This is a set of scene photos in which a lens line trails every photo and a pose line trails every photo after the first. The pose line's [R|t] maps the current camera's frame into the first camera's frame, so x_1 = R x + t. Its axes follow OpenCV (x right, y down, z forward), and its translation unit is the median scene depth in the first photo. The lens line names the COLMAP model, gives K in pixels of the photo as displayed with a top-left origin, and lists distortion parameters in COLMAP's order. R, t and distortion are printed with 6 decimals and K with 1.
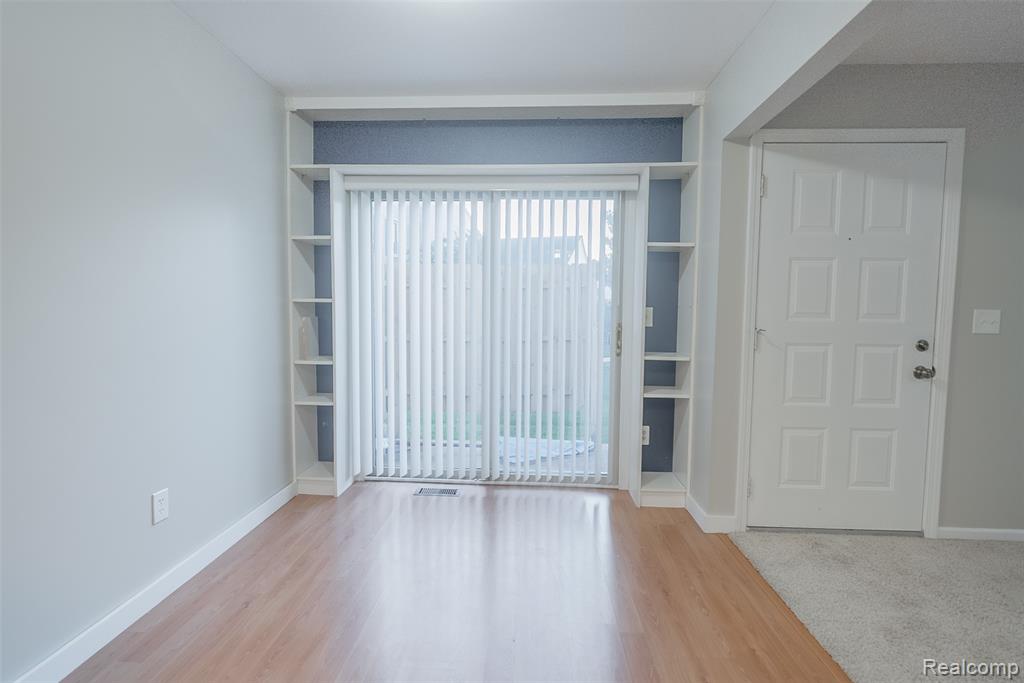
lens RADIAL K [[478.8, 0, 512.0], [0, 478.8, 341.5], [0, 0, 1]] dist [-0.001711, -0.000598]
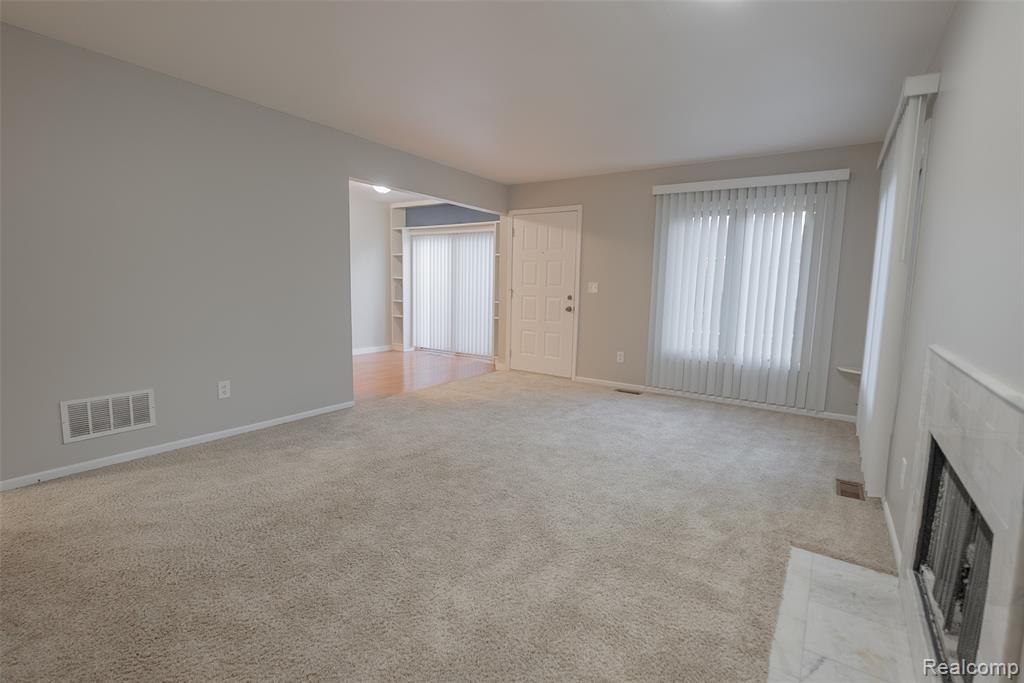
lens RADIAL K [[478.8, 0, 512.0], [0, 478.8, 341.5], [0, 0, 1]] dist [-0.001711, -0.000598]
pose [[0.850334, 0.070834, -0.521454, 1.833687], [-0.045047, 0.997060, 0.061982, 0.089490], [0.524312, -0.029216, 0.851025, -1.144517]]
